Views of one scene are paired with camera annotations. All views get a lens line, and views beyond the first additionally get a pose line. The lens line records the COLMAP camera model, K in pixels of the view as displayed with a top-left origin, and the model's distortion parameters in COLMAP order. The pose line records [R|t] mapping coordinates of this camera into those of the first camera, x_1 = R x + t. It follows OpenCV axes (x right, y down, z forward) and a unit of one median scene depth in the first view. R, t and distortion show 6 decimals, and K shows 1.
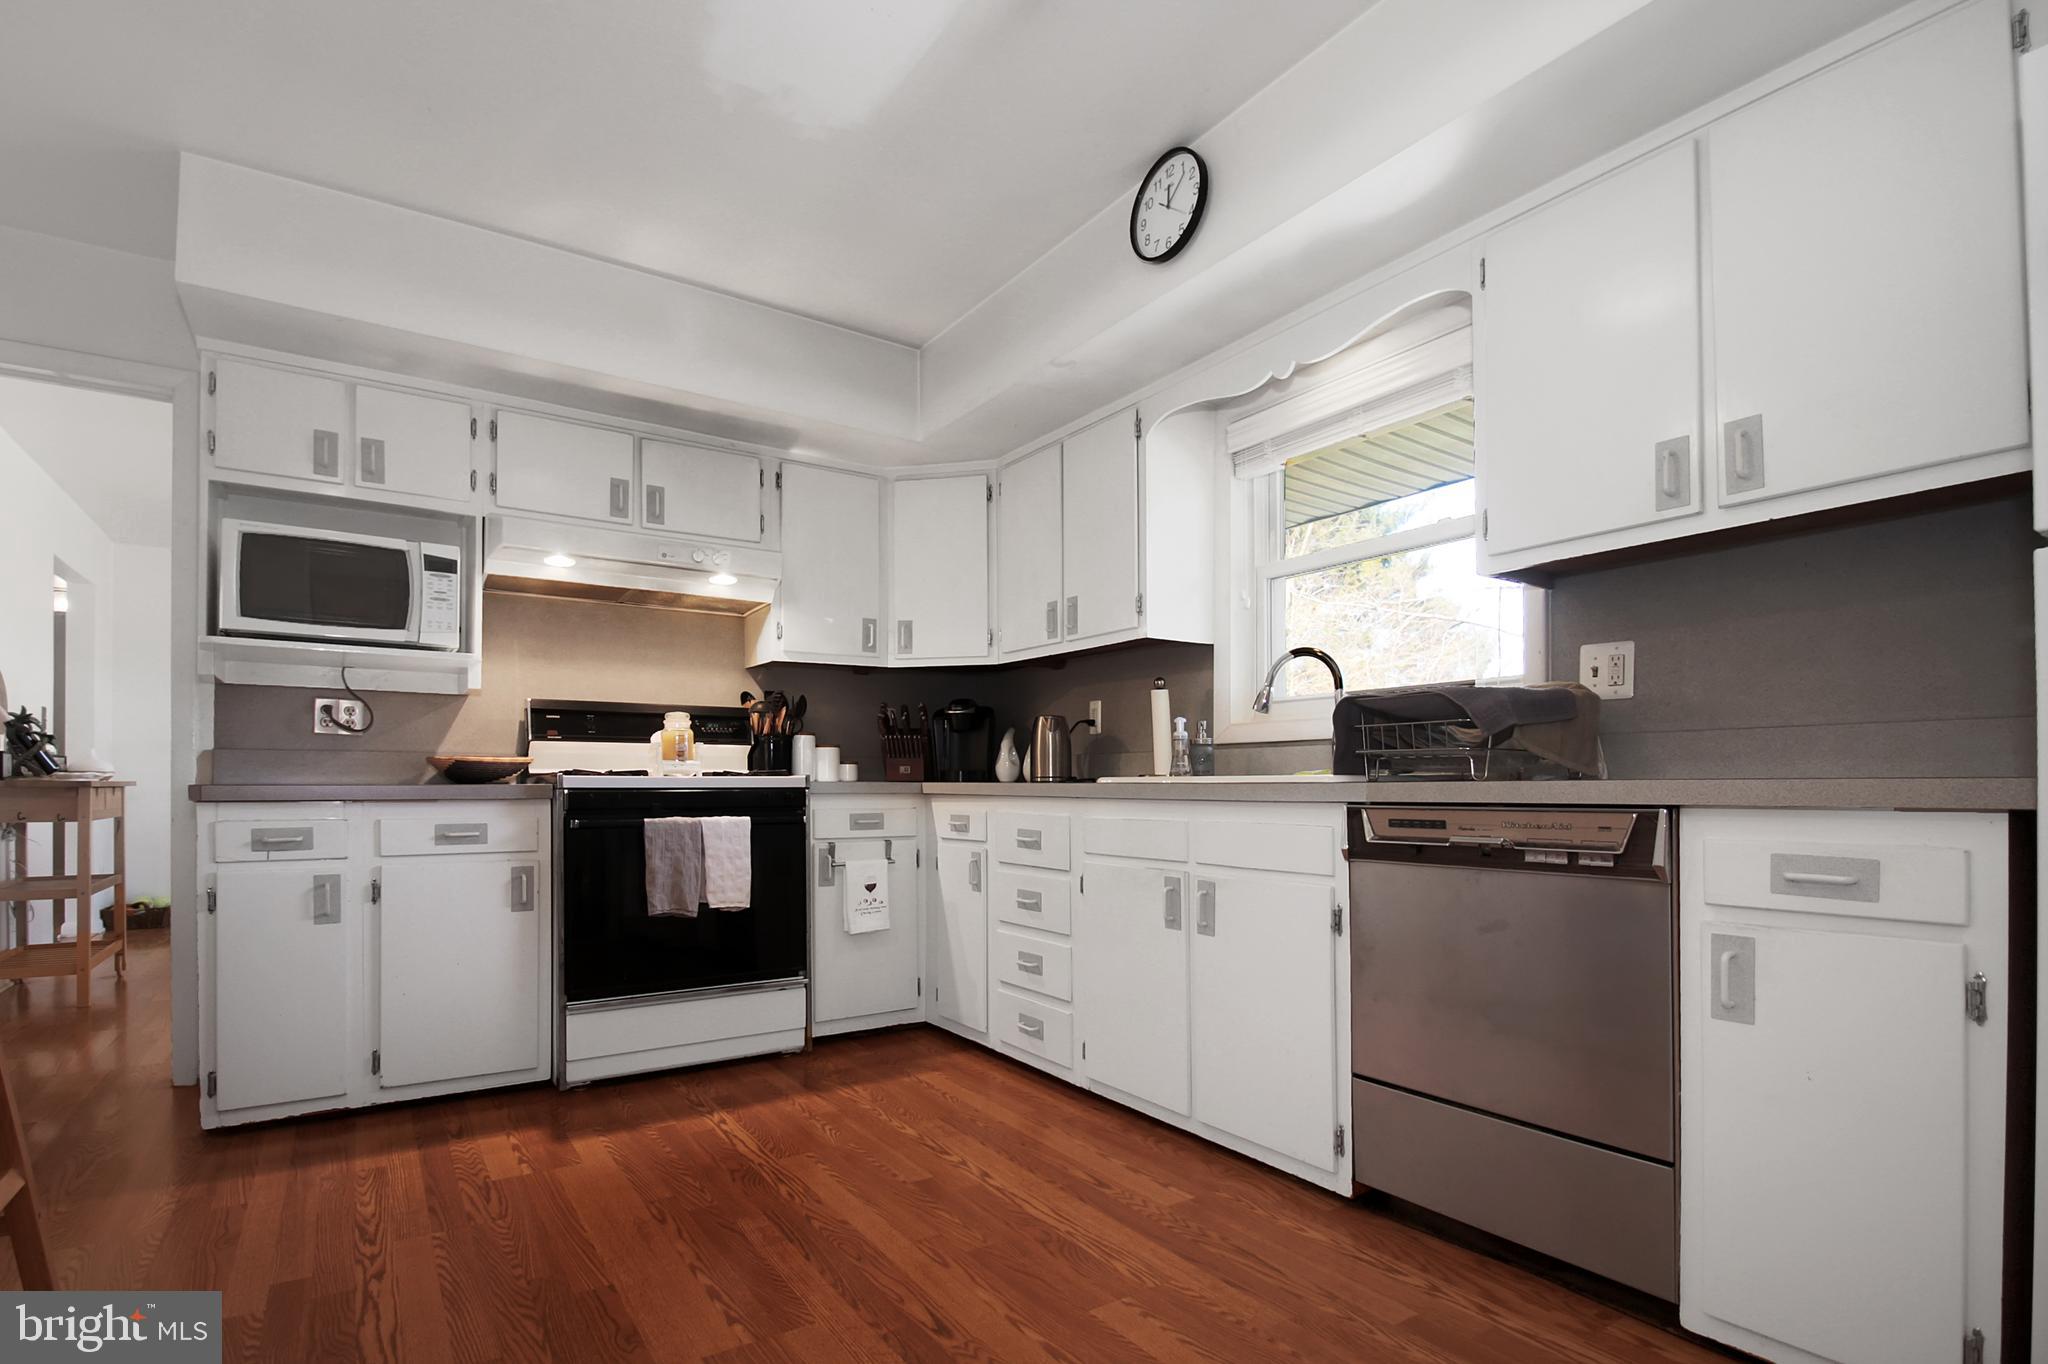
lens RADIAL K [[983.3, 0, 981.3], [0, 983.3, 767.5], [0, 0, 1]] dist [-0.011959, 0.001596]
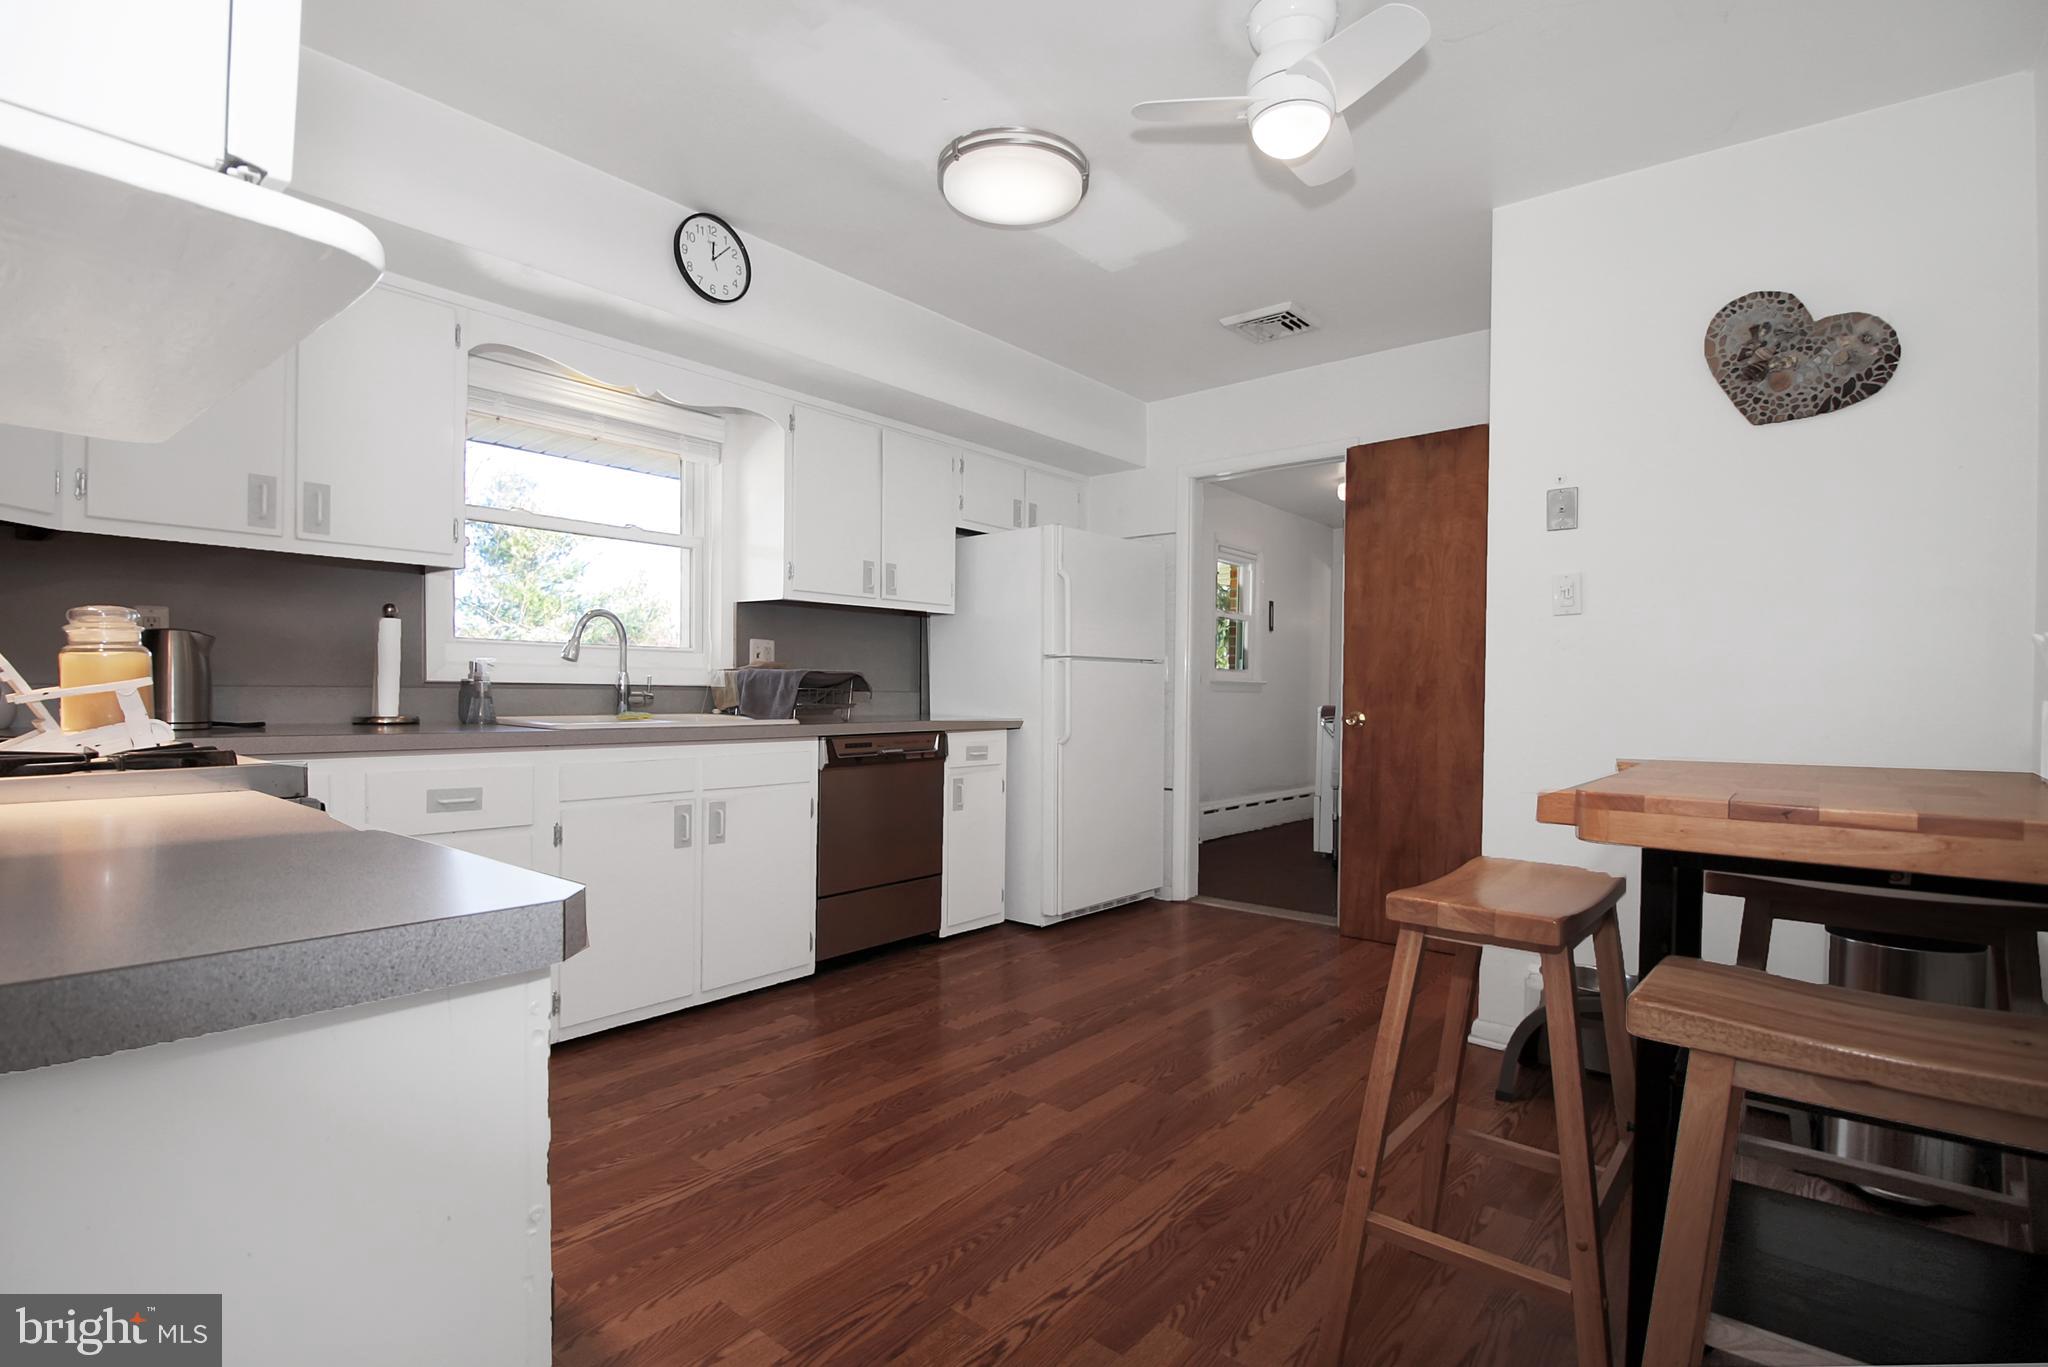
lens RADIAL K [[983.3, 0, 1014.1], [0, 983.3, 692.2], [0, 0, 1]] dist [-0.011959, 0.001596]
pose [[-0.282396, -0.007501, 0.959268, -1.344417], [-0.026730, 0.999643, -0.000052, -0.048203], [-0.958925, -0.025656, -0.282496, 1.184988]]
